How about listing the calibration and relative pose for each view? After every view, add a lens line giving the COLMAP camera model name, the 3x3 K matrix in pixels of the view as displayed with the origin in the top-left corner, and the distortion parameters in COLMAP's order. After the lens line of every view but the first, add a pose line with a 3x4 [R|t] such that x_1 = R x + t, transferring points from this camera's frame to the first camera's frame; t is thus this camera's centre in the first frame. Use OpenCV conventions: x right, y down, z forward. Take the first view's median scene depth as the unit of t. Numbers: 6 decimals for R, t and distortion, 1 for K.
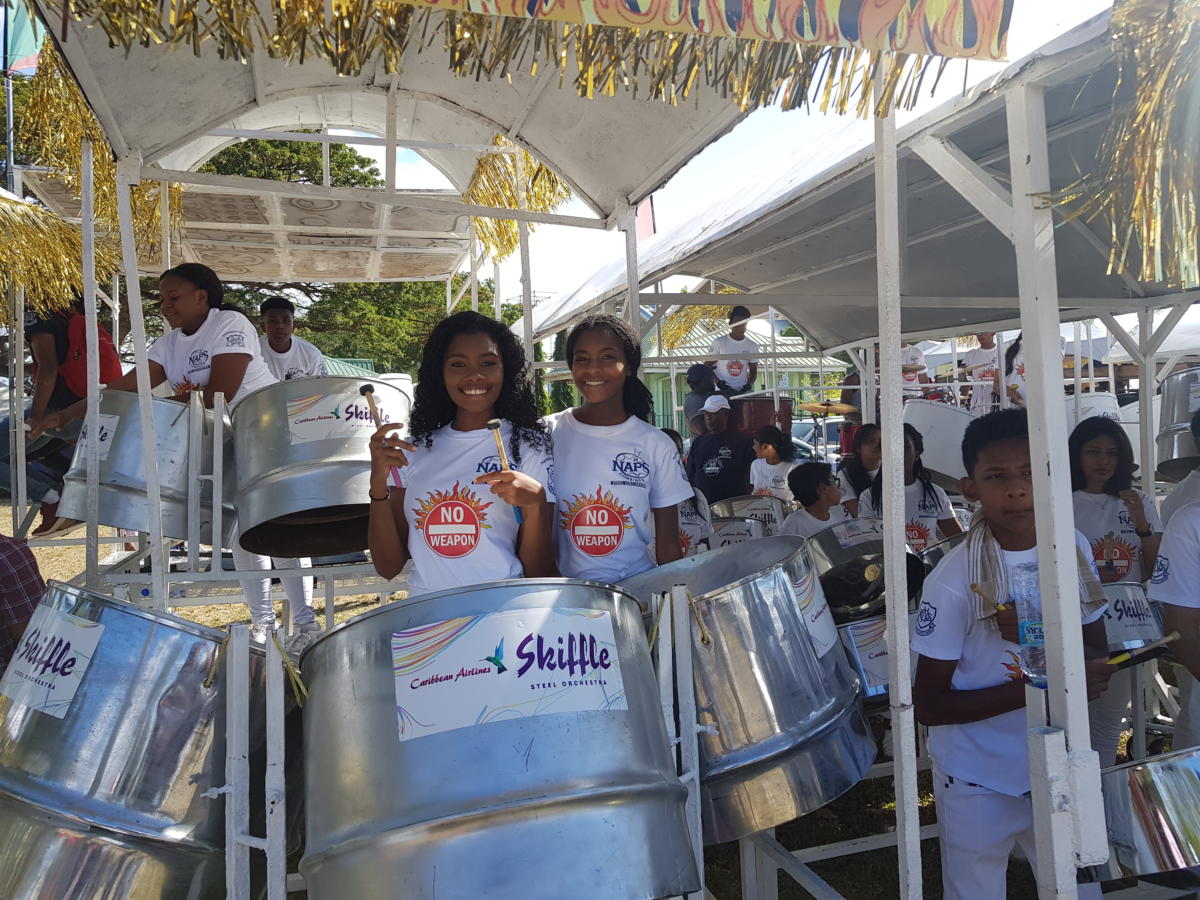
lens RADIAL K [[917.2, 0, 614.3], [0, 917.2, 408.3], [0, 0, 1]] dist [0.066013, -0.168203]
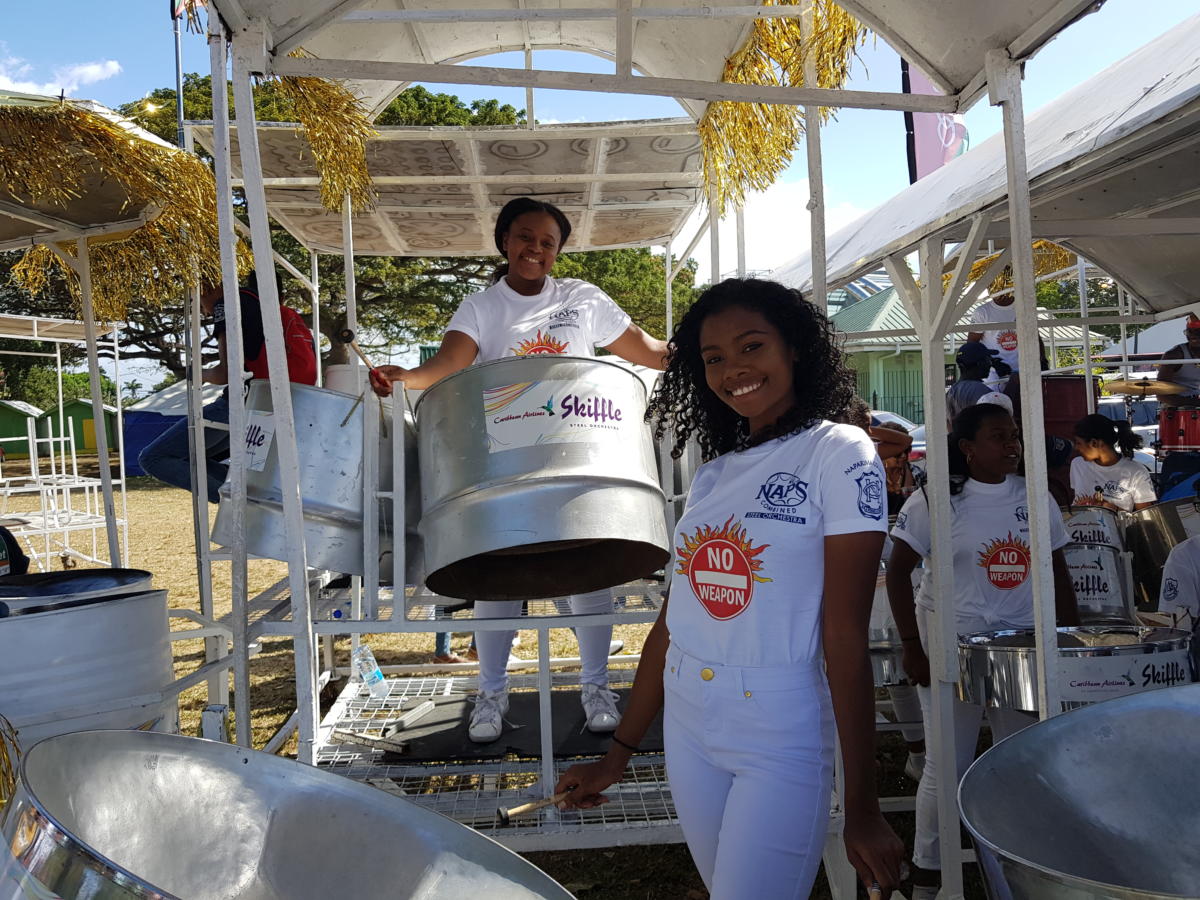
lens RADIAL K [[931.8, 0, 576.3], [0, 931.8, 443.9], [0, 0, 1]] dist [0.009586, -0.001067]
pose [[0.967131, 0.001761, -0.254271, -0.106653], [0.012504, 0.998437, 0.054476, -0.006369], [0.253970, -0.055864, 0.965598, 0.334707]]
